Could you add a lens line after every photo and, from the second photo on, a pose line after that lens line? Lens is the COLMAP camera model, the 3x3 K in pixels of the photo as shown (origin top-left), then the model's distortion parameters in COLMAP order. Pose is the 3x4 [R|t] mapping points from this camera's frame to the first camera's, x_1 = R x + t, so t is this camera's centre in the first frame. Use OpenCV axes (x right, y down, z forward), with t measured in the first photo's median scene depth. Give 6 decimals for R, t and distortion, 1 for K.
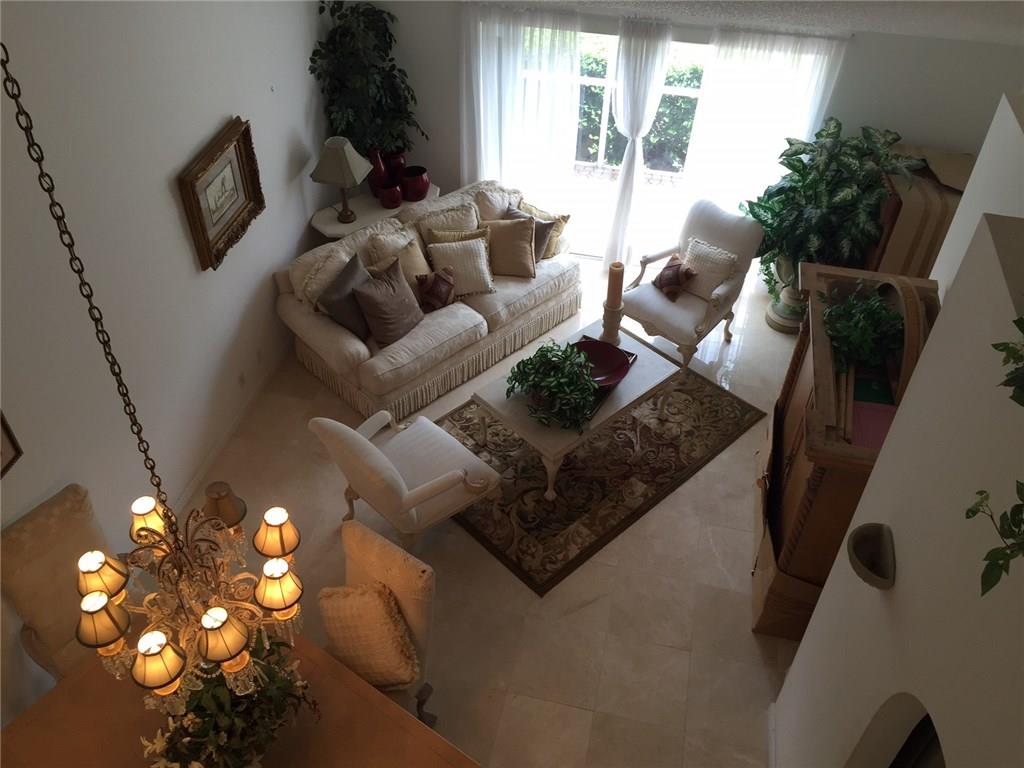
lens RADIAL K [[860.4, 0, 509.9], [0, 860.4, 382.9], [0, 0, 1]] dist [0.053682, -0.035994]
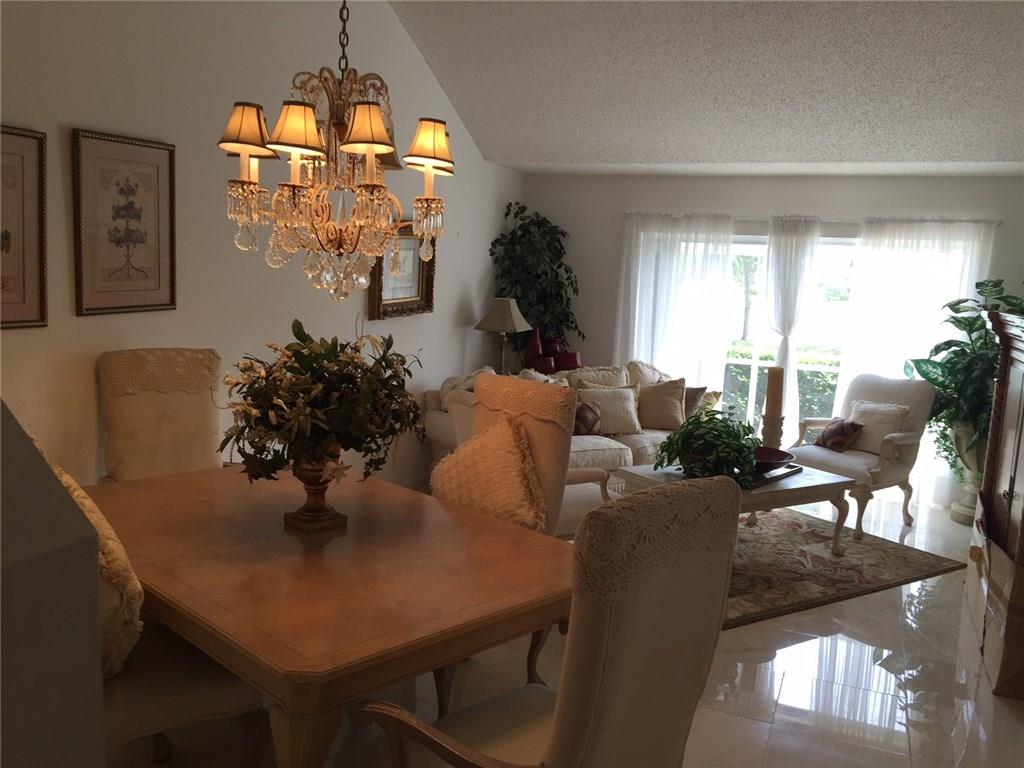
lens RADIAL K [[860.4, 0, 510.9], [0, 860.4, 384.3], [0, 0, 1]] dist [0.053682, -0.035994]
pose [[0.985251, 0.053006, -0.162699, -0.008511], [-0.135611, 0.821737, -0.553496, 0.408311], [0.104357, 0.567397, 0.816805, 0.174015]]
